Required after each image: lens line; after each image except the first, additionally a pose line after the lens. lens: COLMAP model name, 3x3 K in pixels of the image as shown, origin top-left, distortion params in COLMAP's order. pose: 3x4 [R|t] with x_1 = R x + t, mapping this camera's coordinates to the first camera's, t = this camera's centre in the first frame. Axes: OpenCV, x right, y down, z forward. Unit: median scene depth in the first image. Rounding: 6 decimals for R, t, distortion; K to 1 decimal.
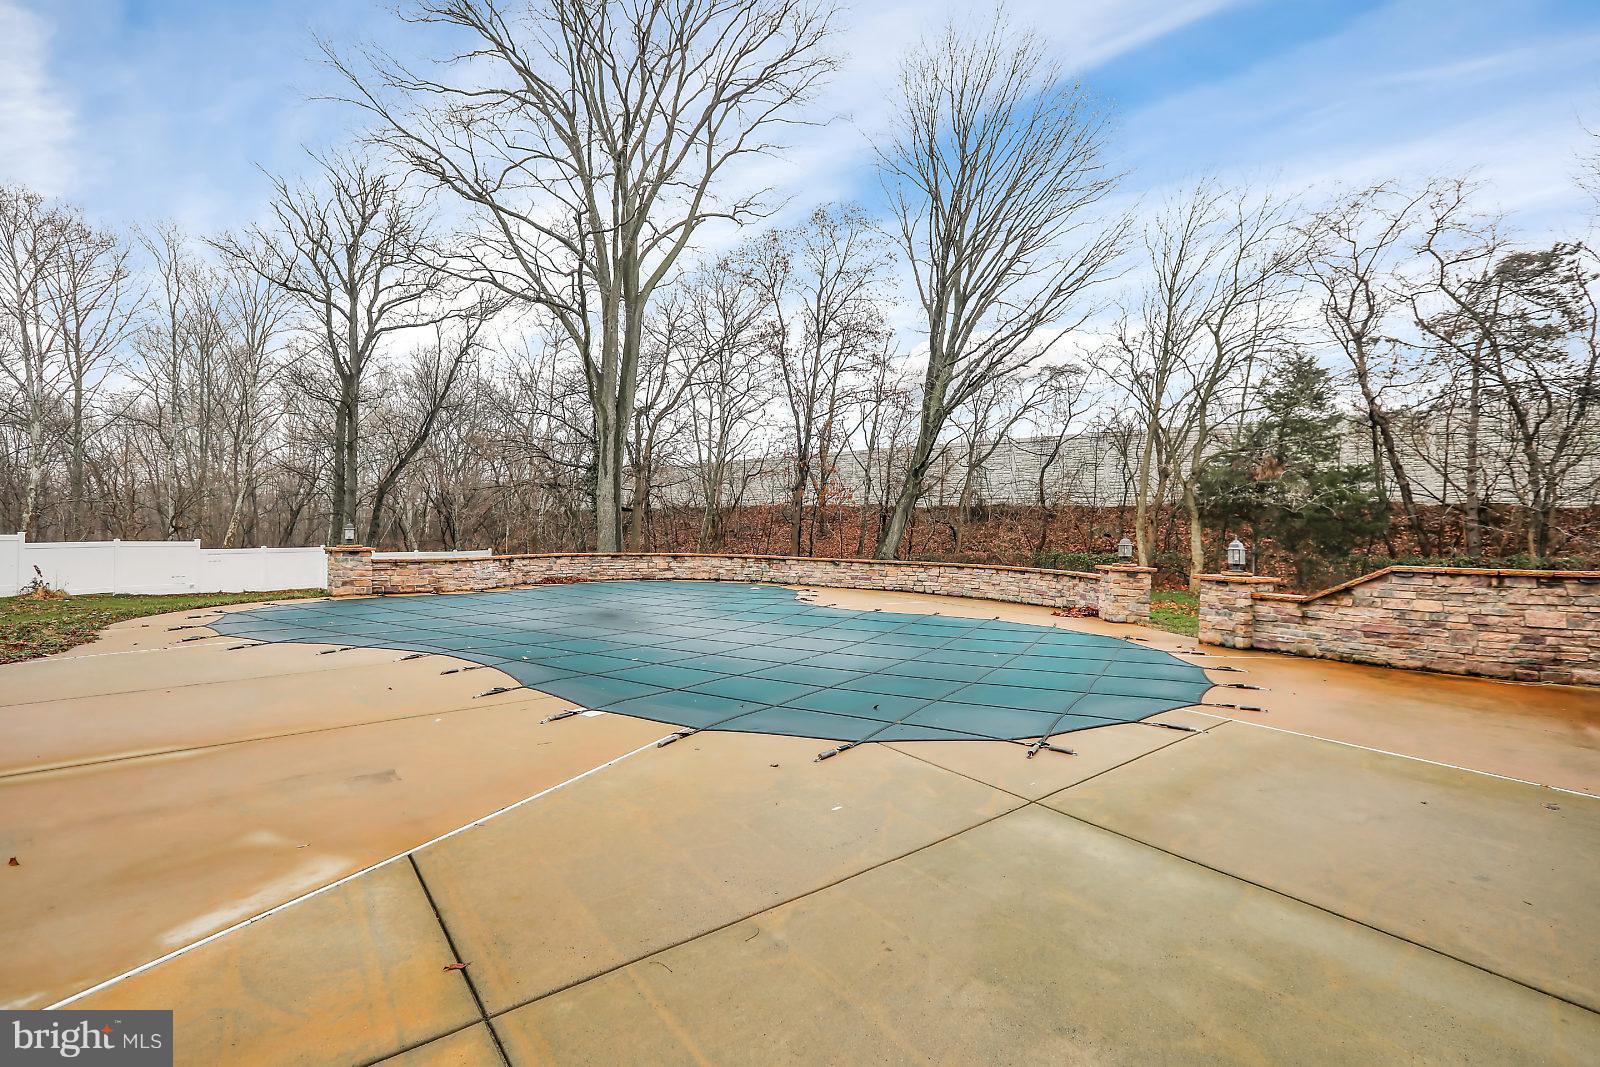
lens RADIAL K [[741.9, 0, 800.0], [0, 741.9, 533.5], [0, 0, 1]] dist [-0.000770, -0.000052]
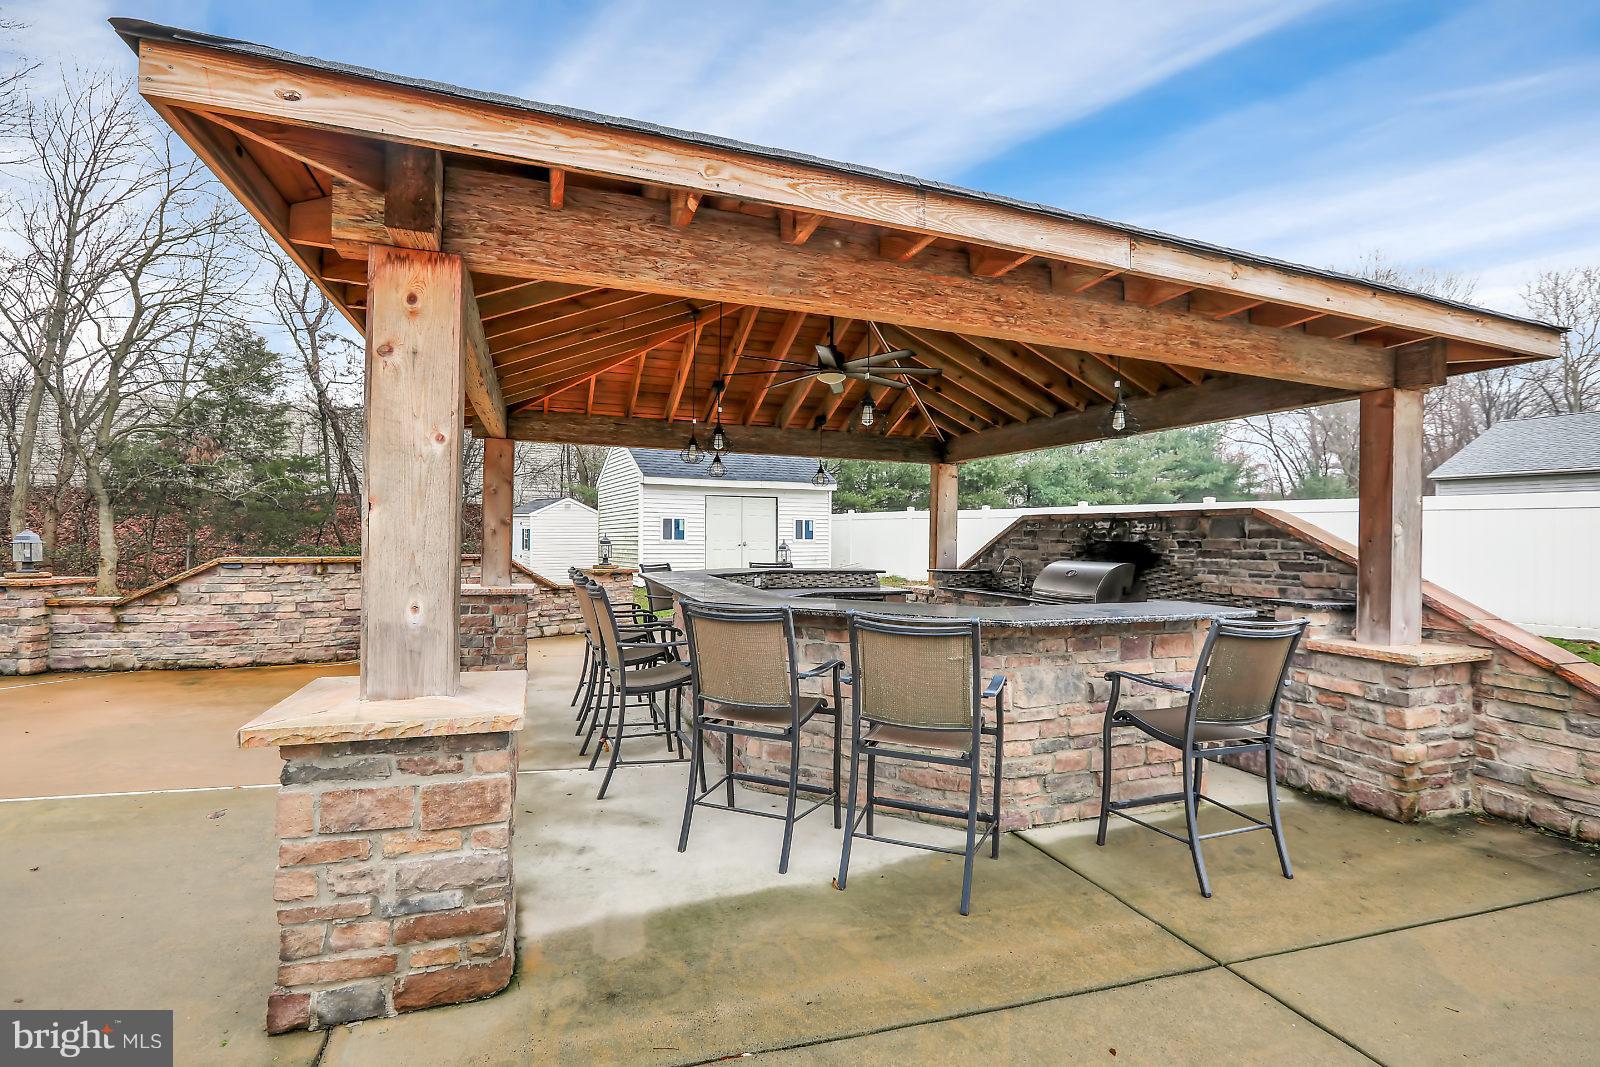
lens RADIAL K [[741.9, 0, 800.0], [0, 741.9, 533.5], [0, 0, 1]] dist [-0.000770, -0.000052]
pose [[0.387751, -0.008882, 0.921721, 0.216139], [-0.002666, 0.999939, 0.010757, 0.002371], [-0.921760, -0.006629, 0.387704, -0.014795]]
